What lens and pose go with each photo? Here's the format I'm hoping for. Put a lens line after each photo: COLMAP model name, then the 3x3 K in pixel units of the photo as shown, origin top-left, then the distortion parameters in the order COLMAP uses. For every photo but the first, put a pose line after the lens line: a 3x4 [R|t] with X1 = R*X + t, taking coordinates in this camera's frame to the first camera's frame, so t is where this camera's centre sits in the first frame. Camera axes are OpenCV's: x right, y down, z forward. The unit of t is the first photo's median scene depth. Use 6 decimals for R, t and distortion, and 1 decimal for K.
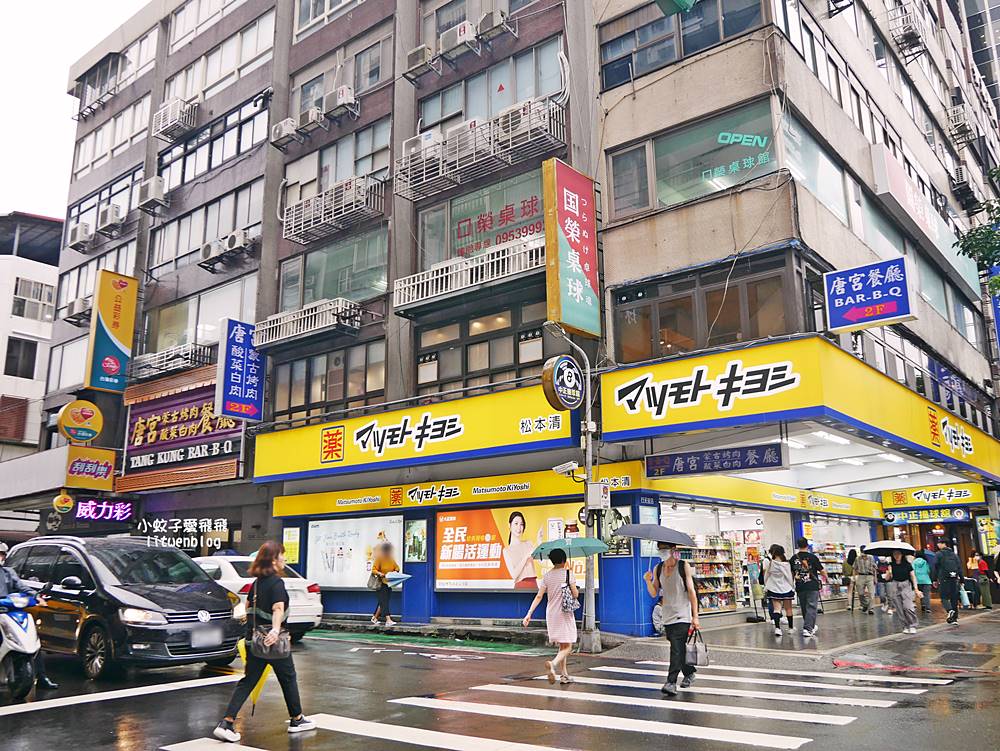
lens RADIAL K [[841.5, 0, 500.5], [0, 841.5, 373.4], [0, 0, 1]] dist [-0.045844, -0.005585]
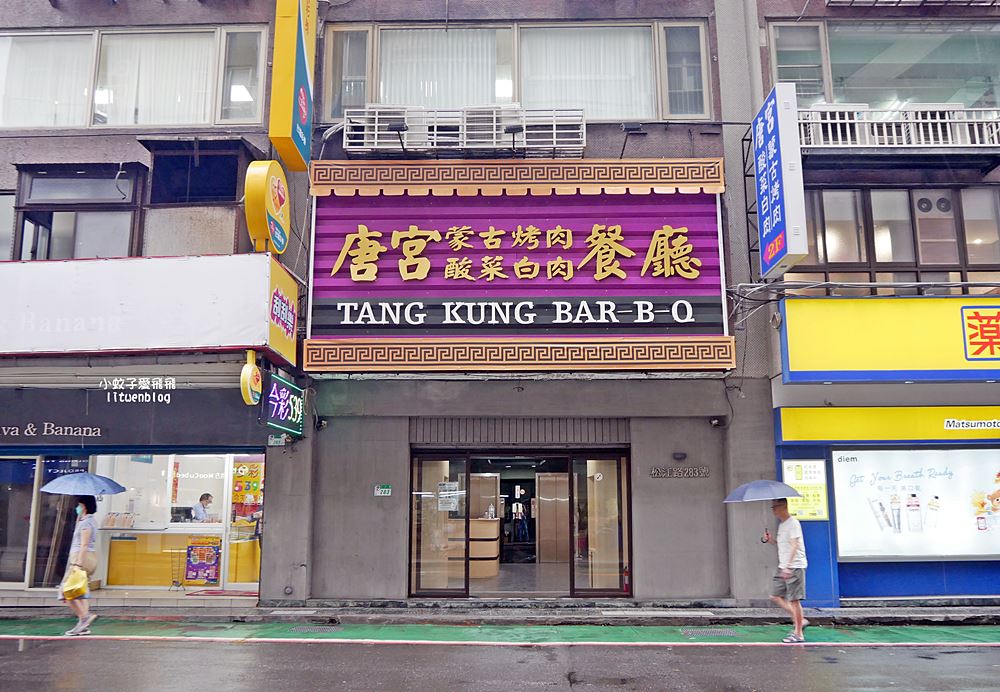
lens RADIAL K [[892.4, 0, 496.0], [0, 892.4, 389.2], [0, 0, 1]] dist [-0.012938, -0.003870]
pose [[0.784354, 0.106603, 0.611085, -0.750234], [-0.144364, 0.989443, 0.012690, 0.143550], [-0.603281, -0.098172, 0.791463, 0.574319]]
